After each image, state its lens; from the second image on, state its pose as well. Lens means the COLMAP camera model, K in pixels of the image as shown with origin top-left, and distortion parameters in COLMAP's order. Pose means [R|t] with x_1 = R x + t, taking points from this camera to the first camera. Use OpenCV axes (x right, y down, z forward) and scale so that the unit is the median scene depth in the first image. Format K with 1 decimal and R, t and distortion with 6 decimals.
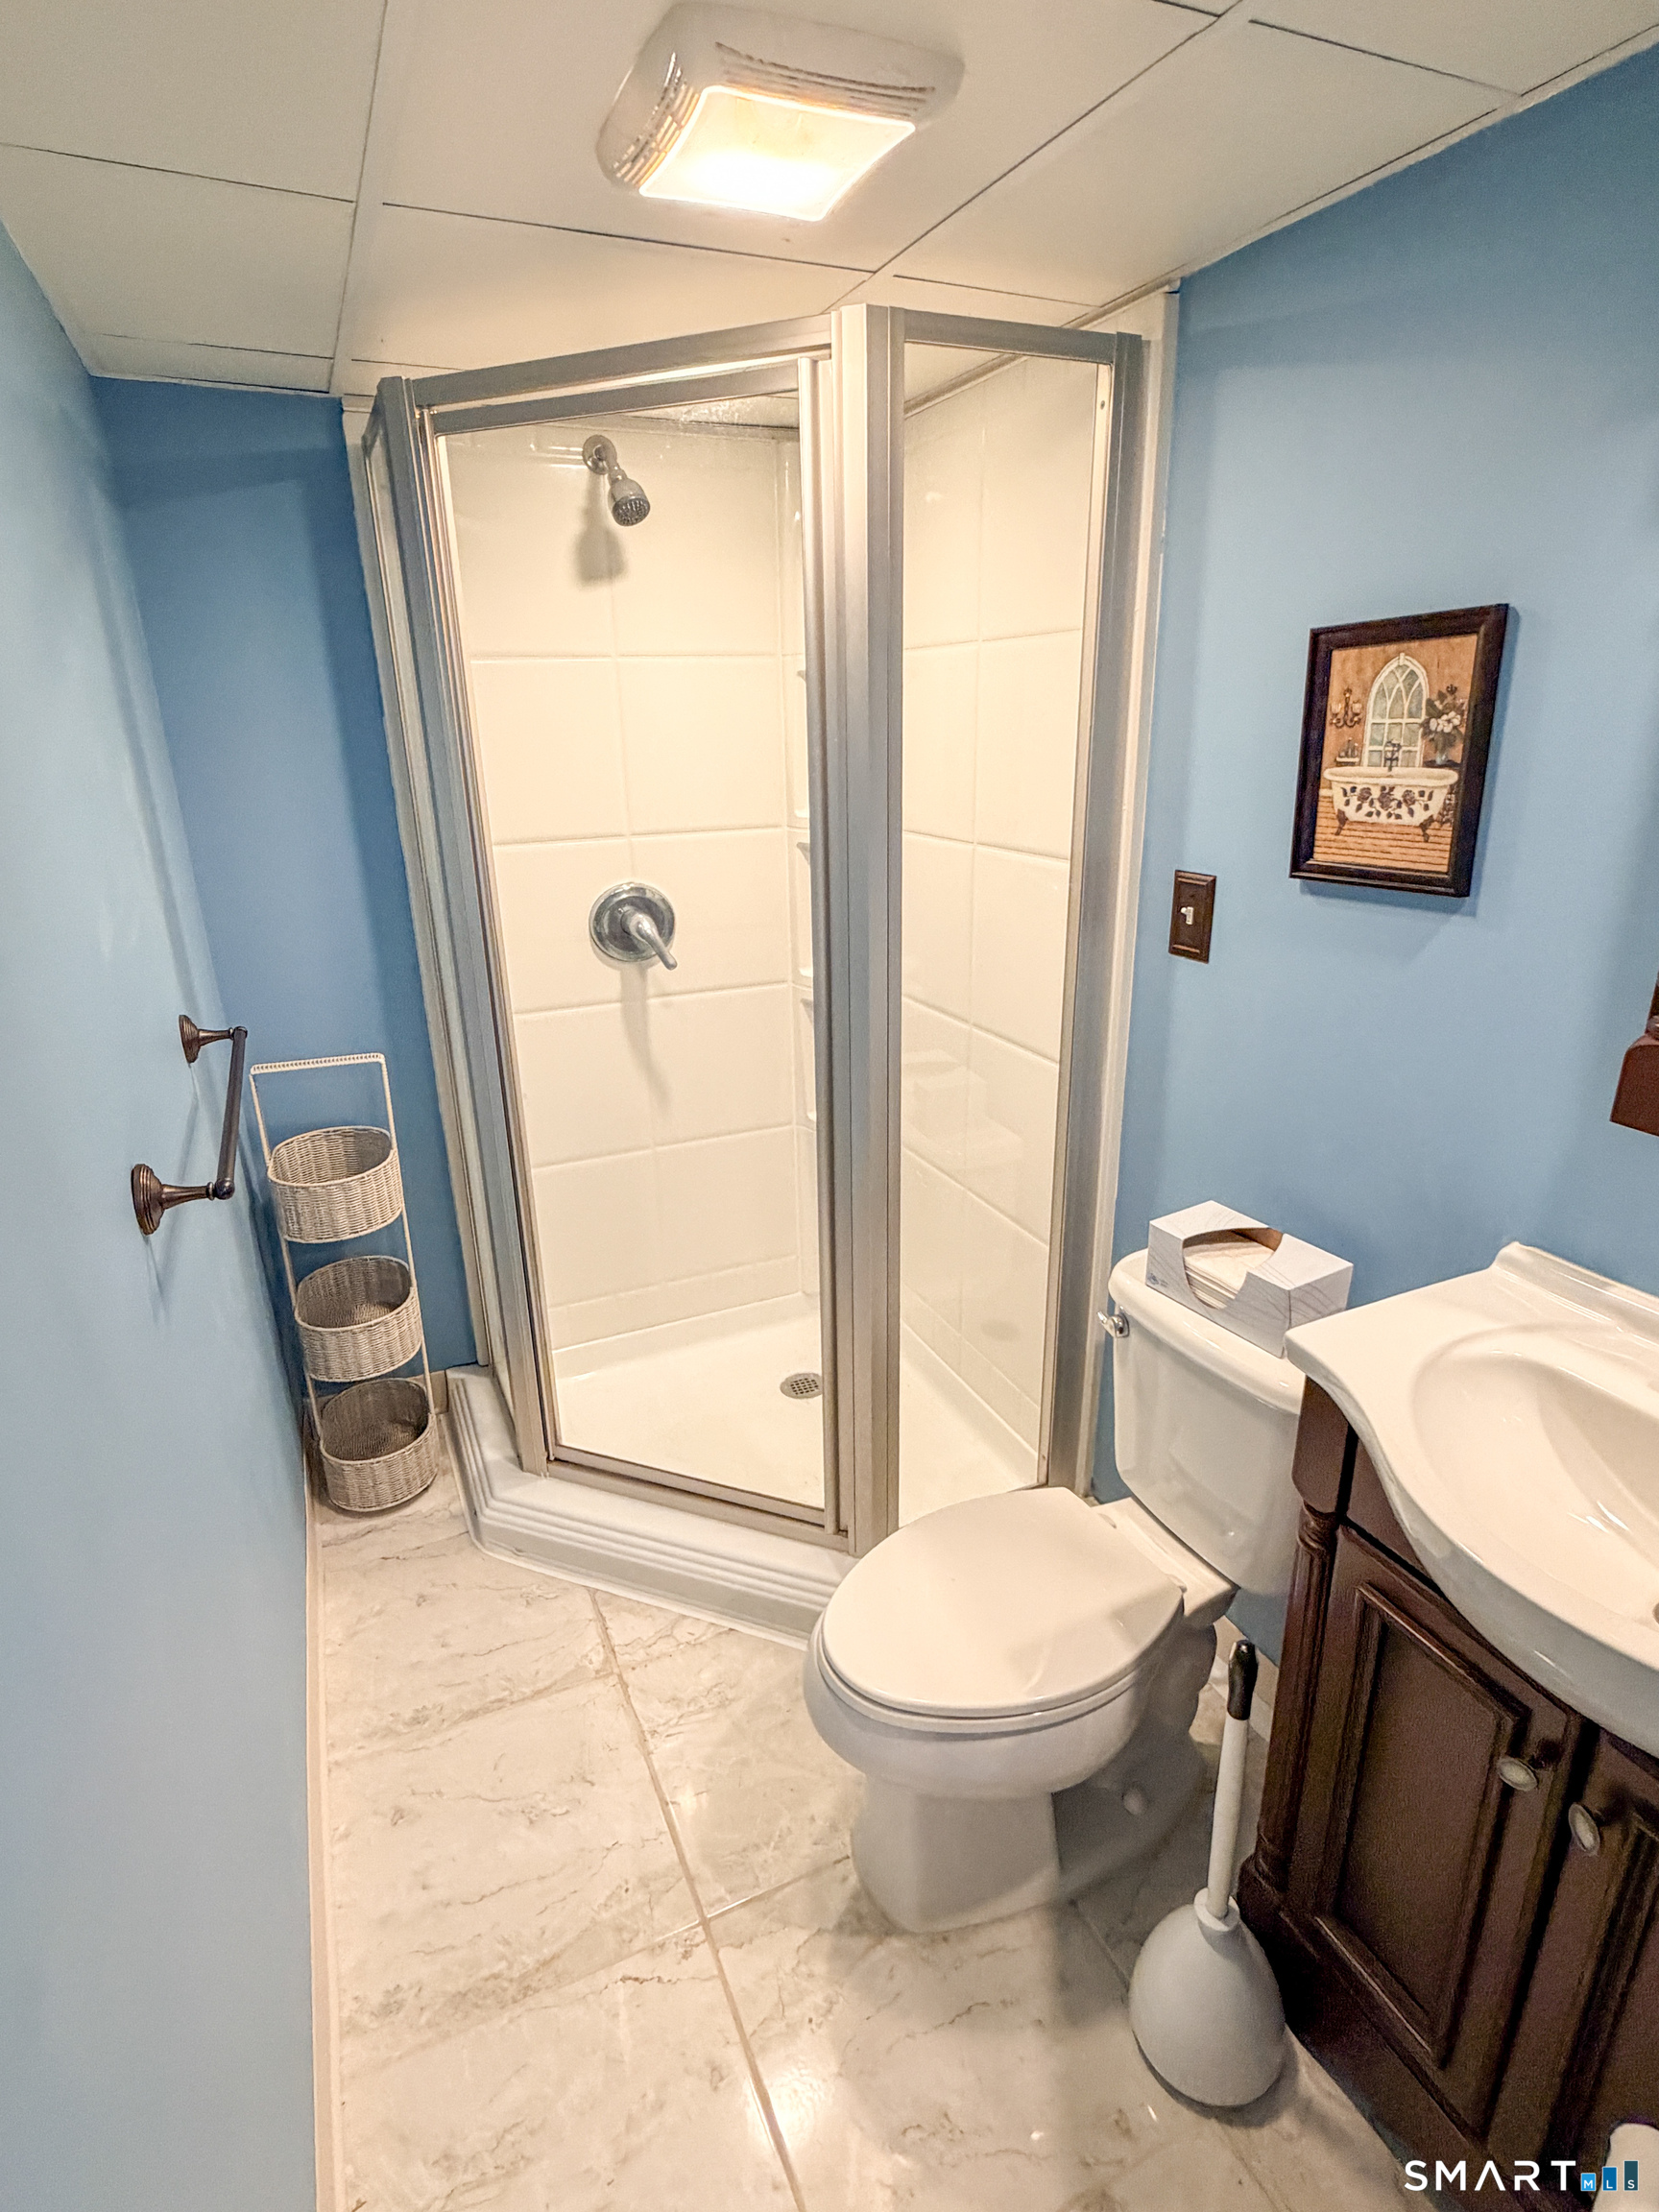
lens RADIAL K [[1075.4, 0, 829.5], [0, 1075.4, 1106.0], [0, 0, 1]] dist [-0.003133, -0.000769]
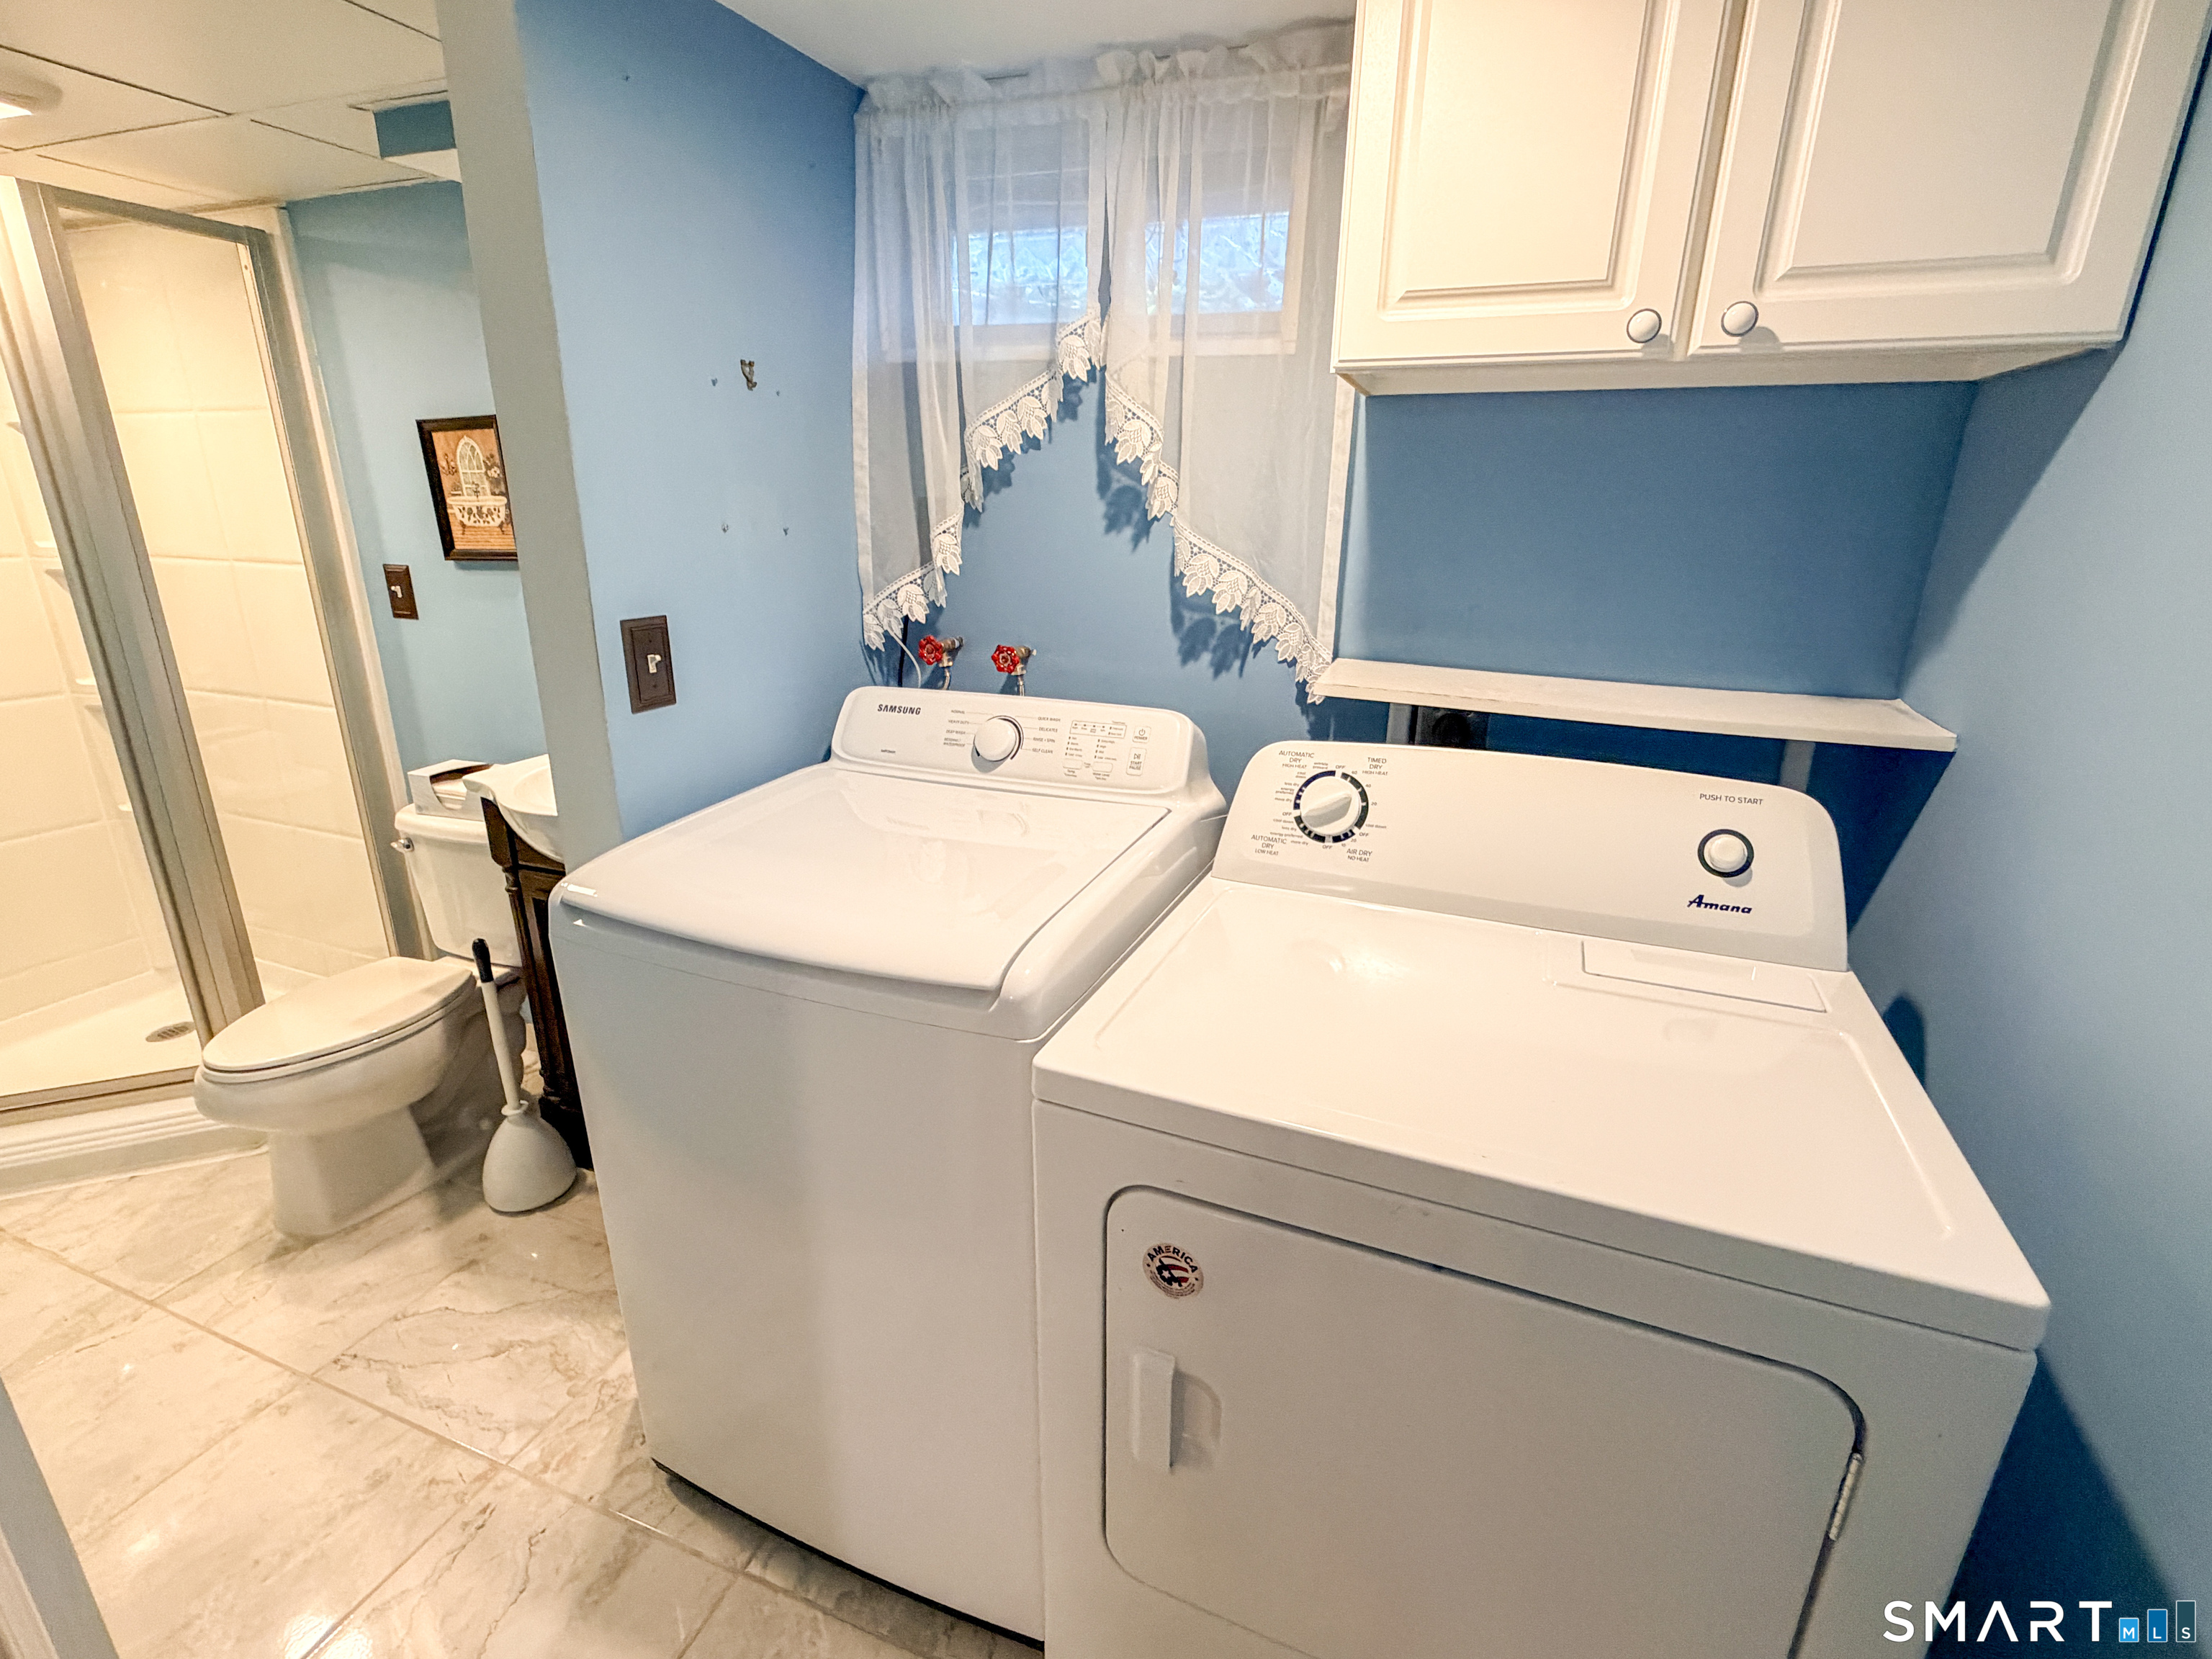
lens RADIAL K [[1011.2, 0, 1106.0], [0, 1011.2, 829.5], [0, 0, 1]] dist [-0.007566, 0.000600]
pose [[0.713633, -0.188839, 0.674587, 0.007291], [0.214728, 0.975593, 0.045943, 0.373594], [-0.666798, 0.112066, 0.736765, -0.883154]]
